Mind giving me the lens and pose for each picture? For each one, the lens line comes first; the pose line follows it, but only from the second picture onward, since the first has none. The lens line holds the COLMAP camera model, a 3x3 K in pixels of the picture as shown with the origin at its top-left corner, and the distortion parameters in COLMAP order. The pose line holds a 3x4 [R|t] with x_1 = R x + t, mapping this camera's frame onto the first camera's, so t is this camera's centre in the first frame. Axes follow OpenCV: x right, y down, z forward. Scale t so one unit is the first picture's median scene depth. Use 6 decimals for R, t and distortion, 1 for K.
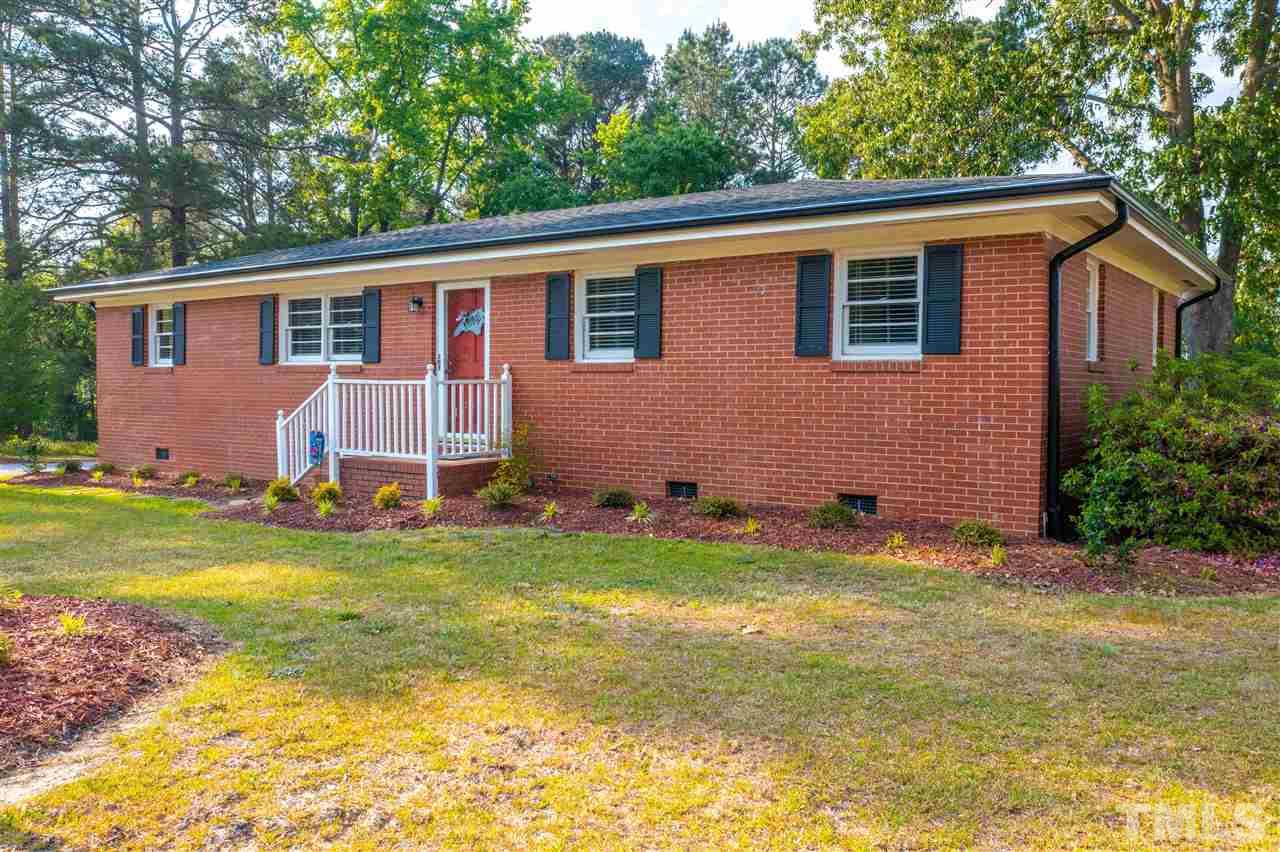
lens RADIAL K [[1024.8, 0, 632.5], [0, 1024.8, 417.3], [0, 0, 1]] dist [-0.006660, 0.000087]
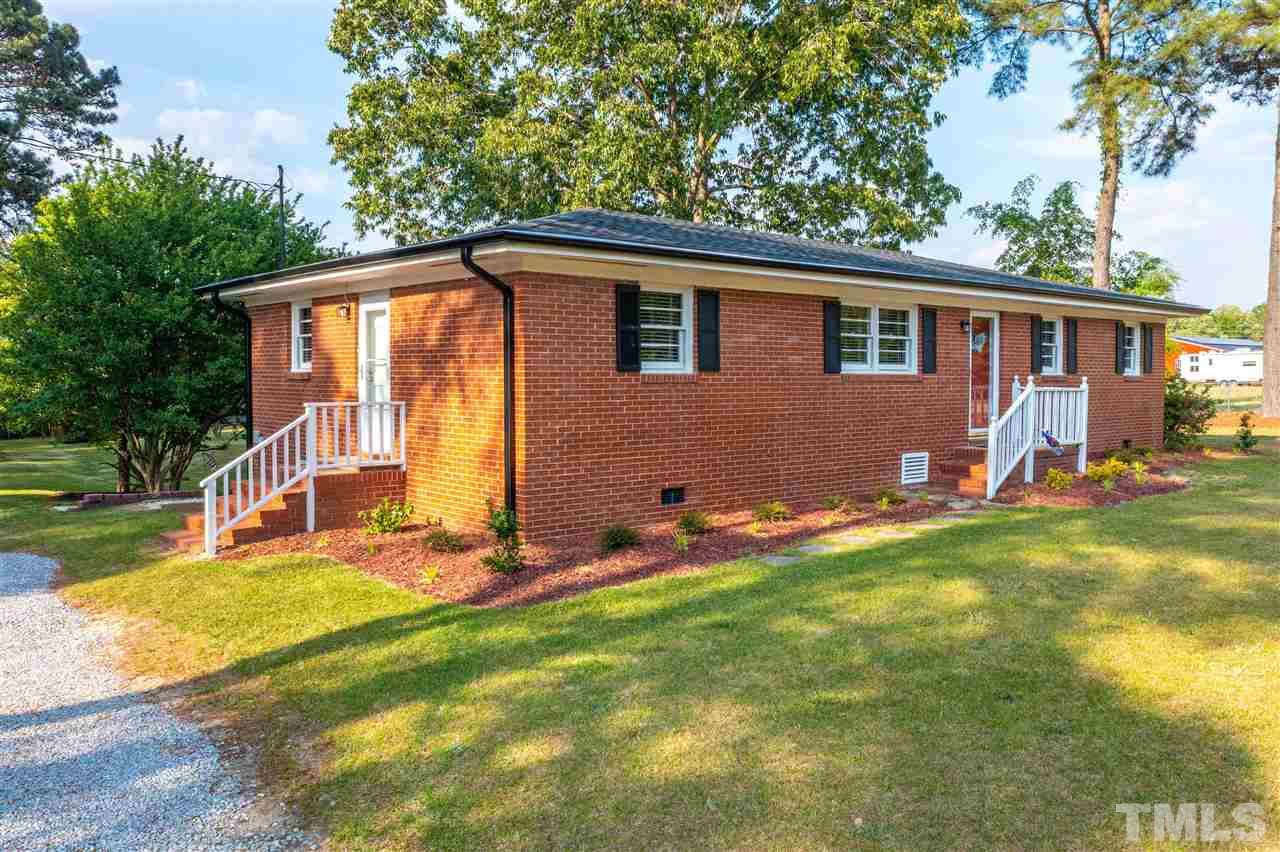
lens RADIAL K [[1024.8, 0, 632.5], [0, 1024.8, 417.3], [0, 0, 1]] dist [-0.006660, 0.000087]
pose [[0.235937, -0.028506, 0.971350, -1.336503], [0.042394, 0.998920, 0.019018, -0.038377], [-0.970843, 0.036692, 0.236891, 0.995363]]
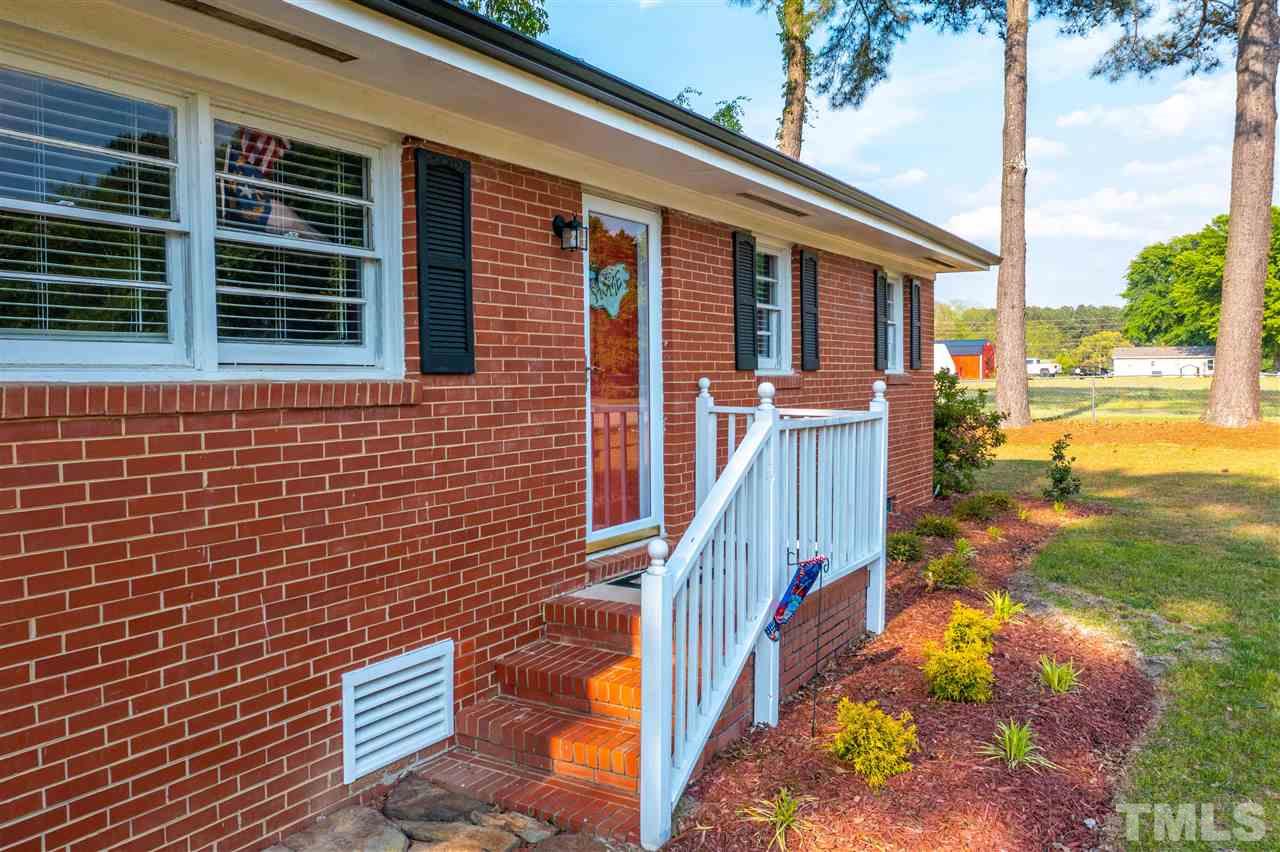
lens RADIAL K [[1024.8, 0, 632.5], [0, 1024.8, 417.3], [0, 0, 1]] dist [-0.006660, 0.000087]
pose [[-0.089353, -0.033483, 0.995437, -0.555148], [0.053943, 0.997805, 0.038405, -0.046939], [-0.994538, 0.057129, -0.087351, 0.918622]]
